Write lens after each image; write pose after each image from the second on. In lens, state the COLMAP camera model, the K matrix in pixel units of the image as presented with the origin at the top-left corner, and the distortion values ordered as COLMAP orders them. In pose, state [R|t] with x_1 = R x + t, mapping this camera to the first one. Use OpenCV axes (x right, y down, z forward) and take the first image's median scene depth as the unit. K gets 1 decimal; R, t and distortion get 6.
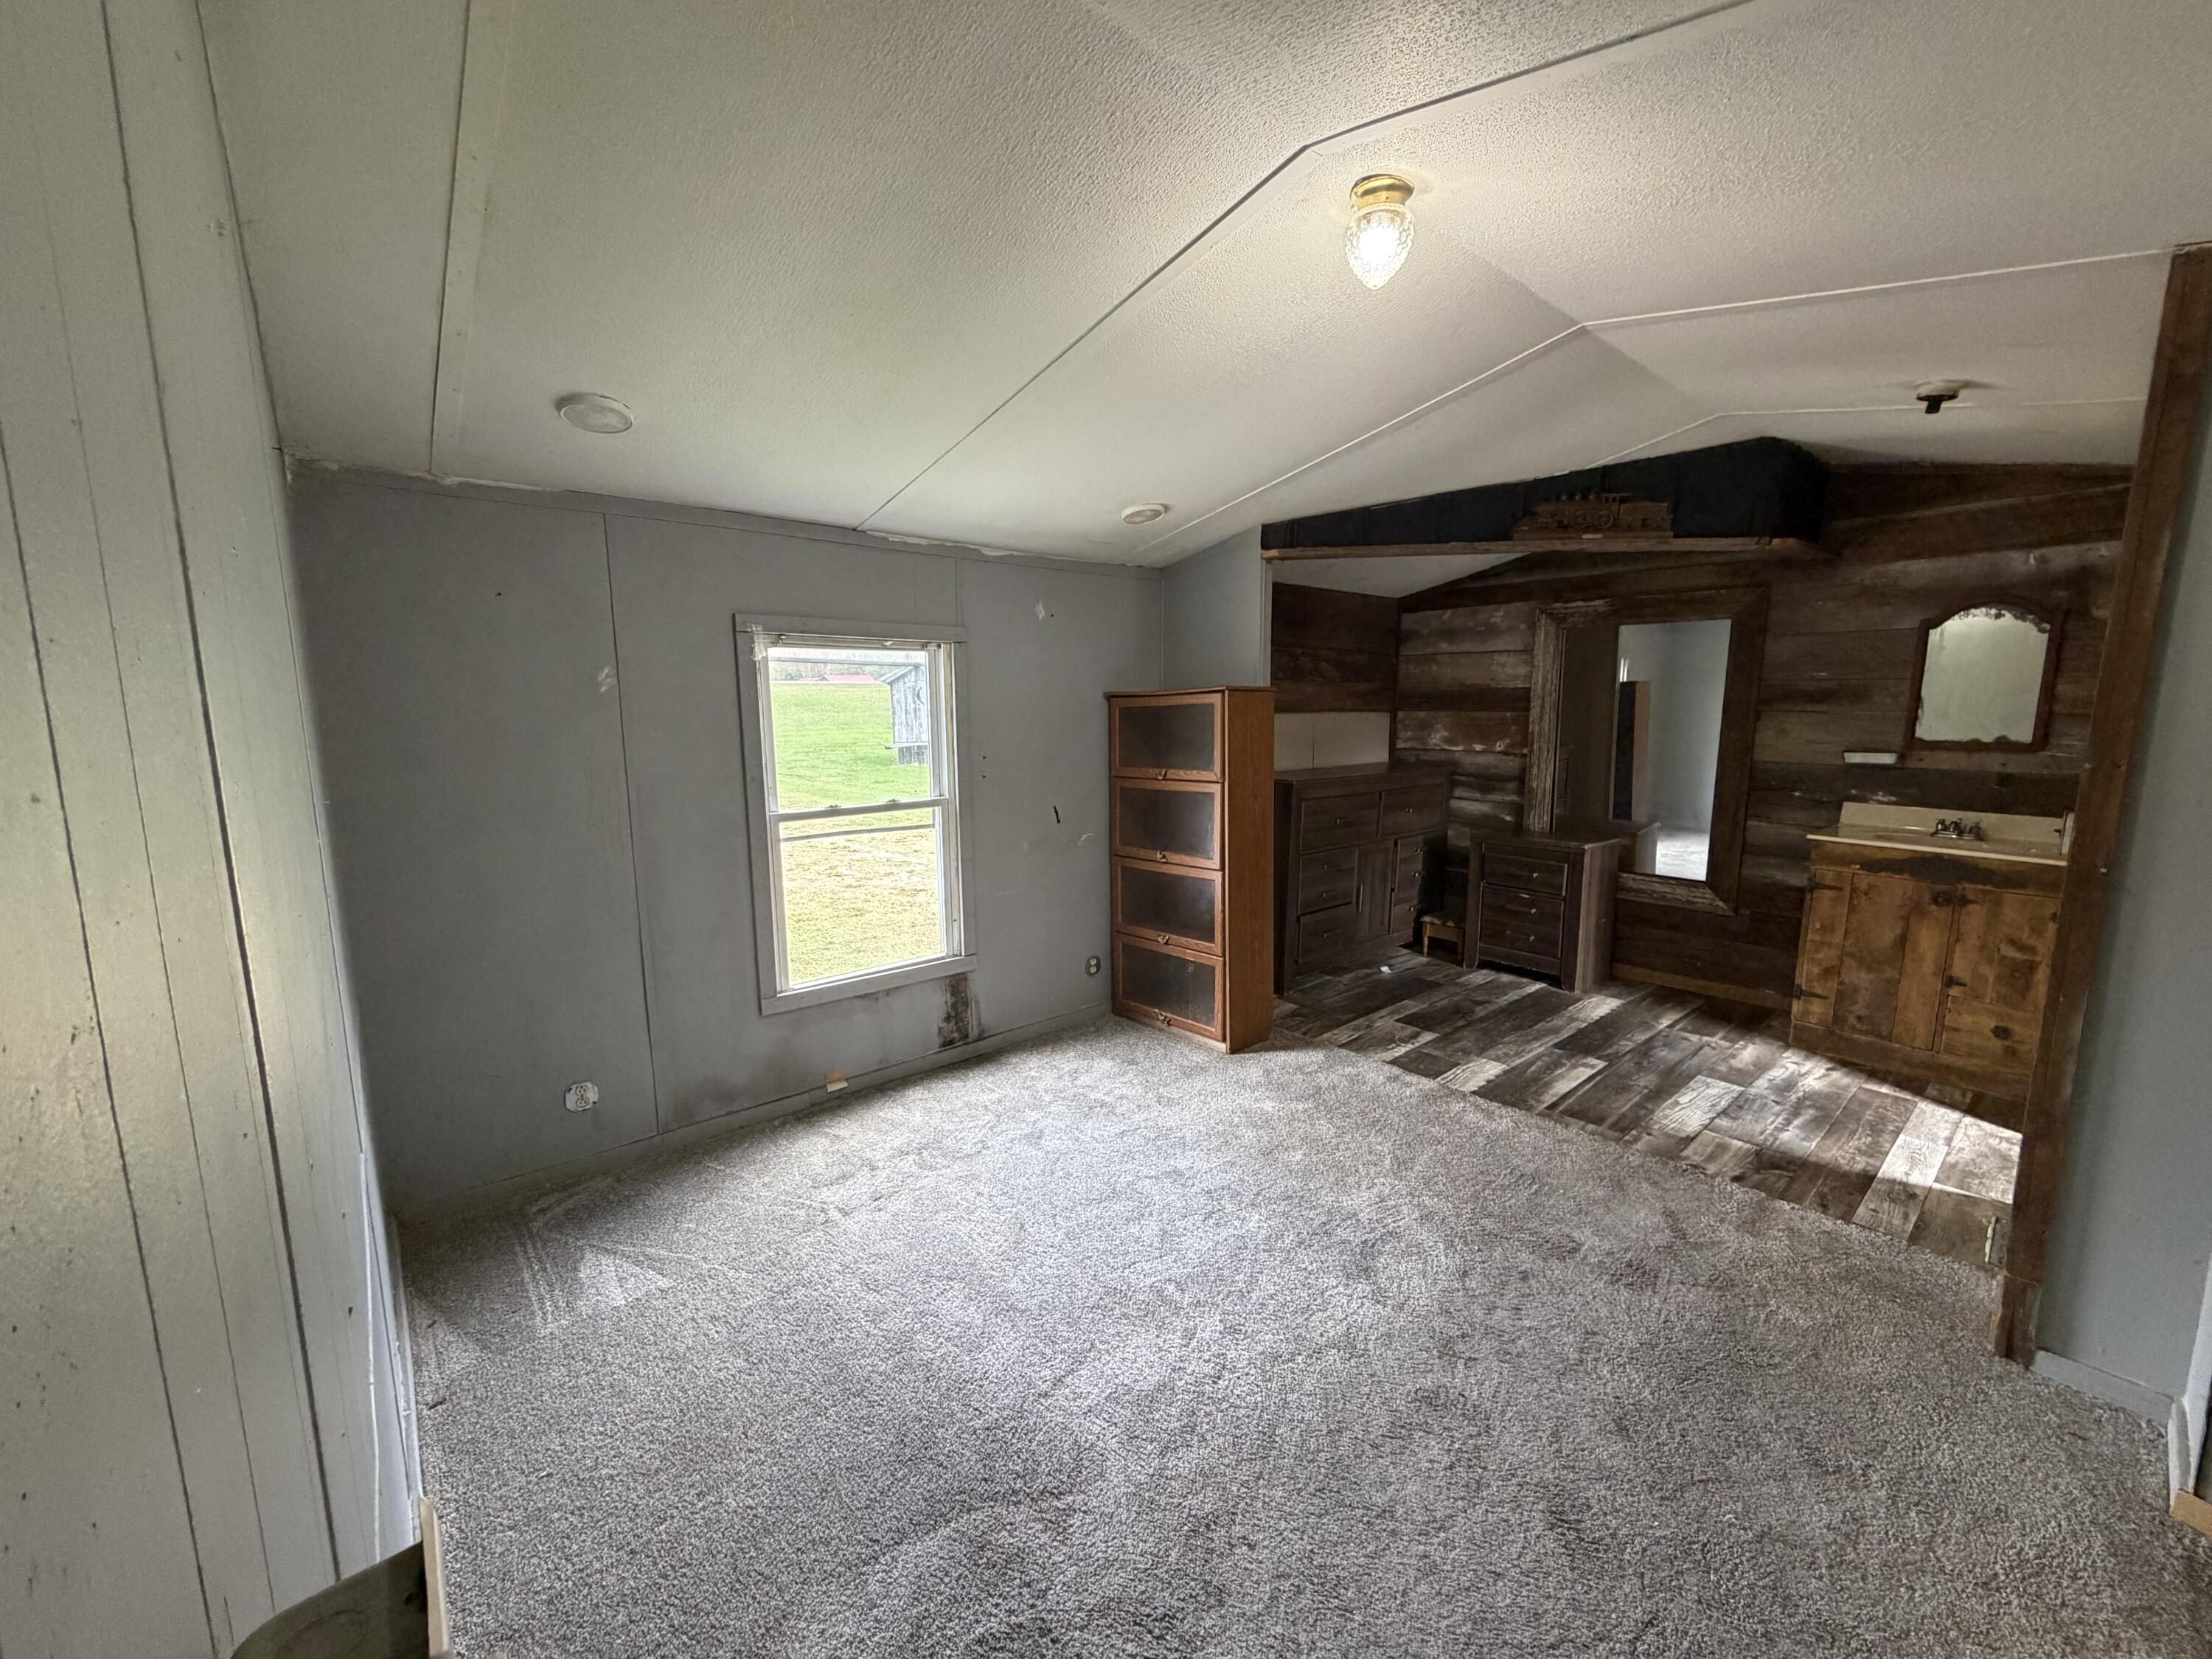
lens RADIAL K [[884.0, 0, 1098.6], [0, 884.0, 828.0], [0, 0, 1]] dist [0.001943, 0.000101]
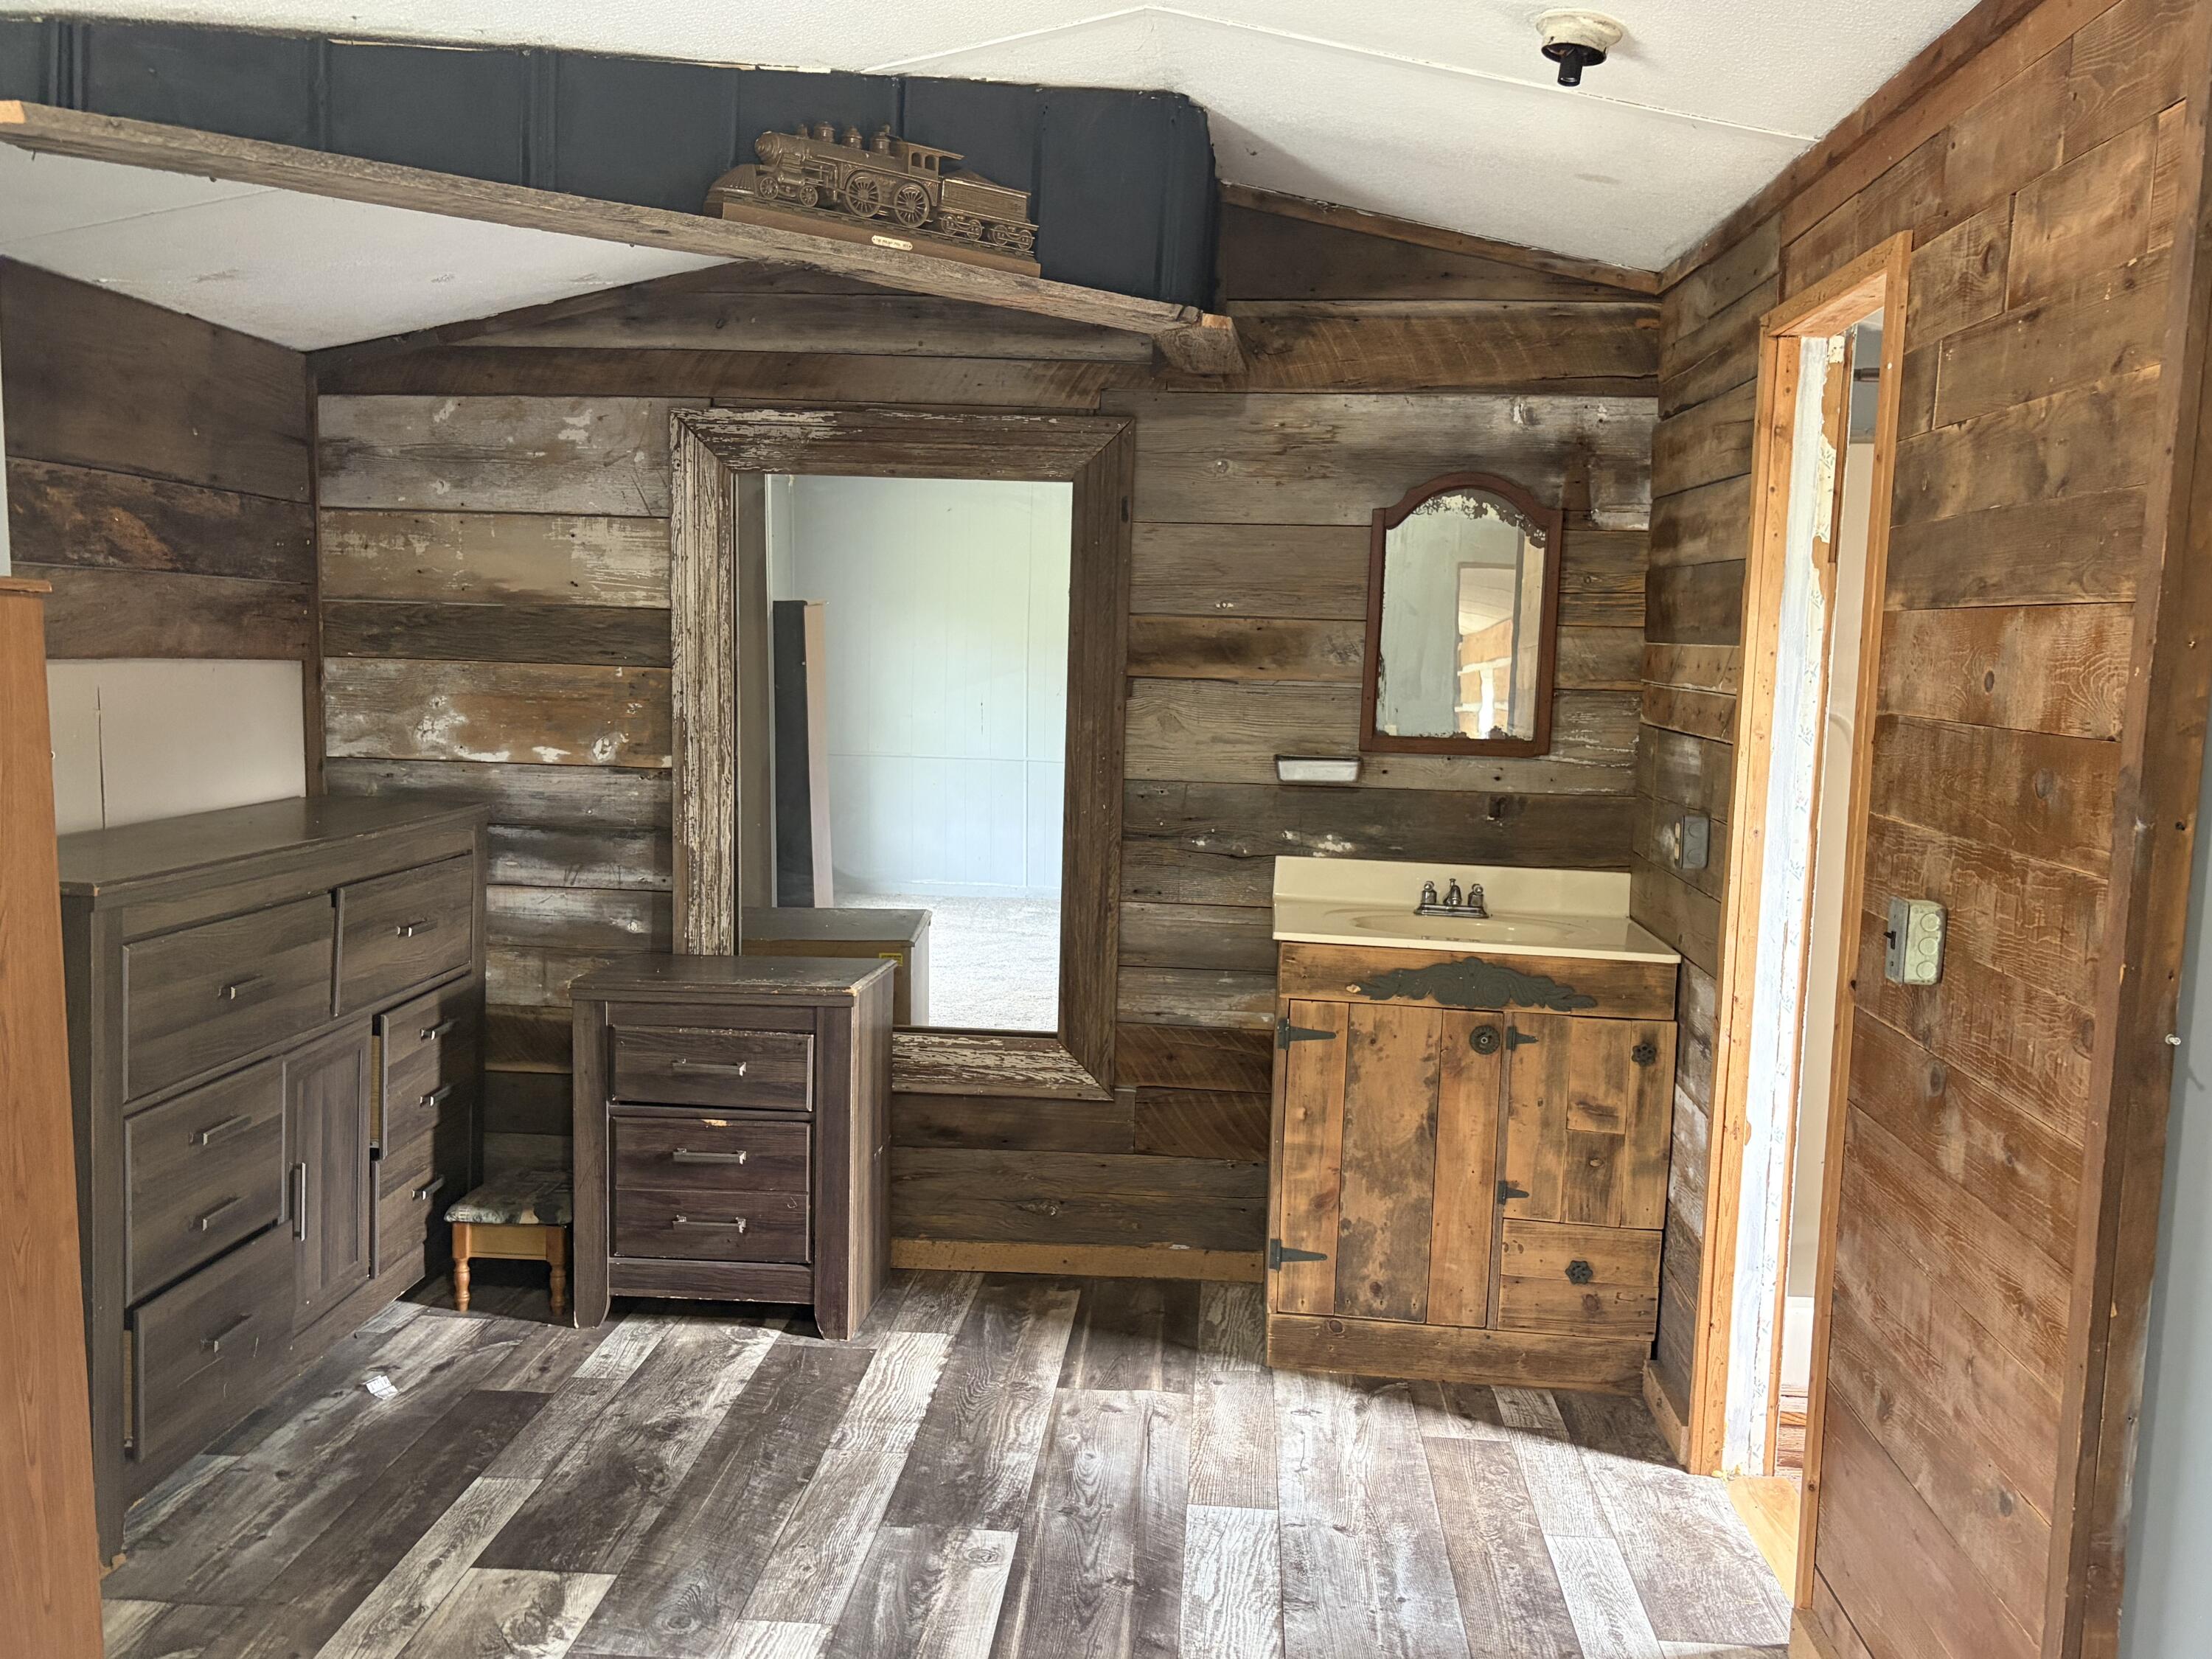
lens RADIAL K [[1904.2, 0, 1102.4], [0, 1904.2, 844.0], [0, 0, 1]] dist [0.043282, -0.036995]
pose [[0.701857, -0.053414, 0.710313, -0.008977], [0.072714, 0.997348, 0.003150, -0.048812], [-0.708597, 0.049438, 0.703879, 0.310117]]
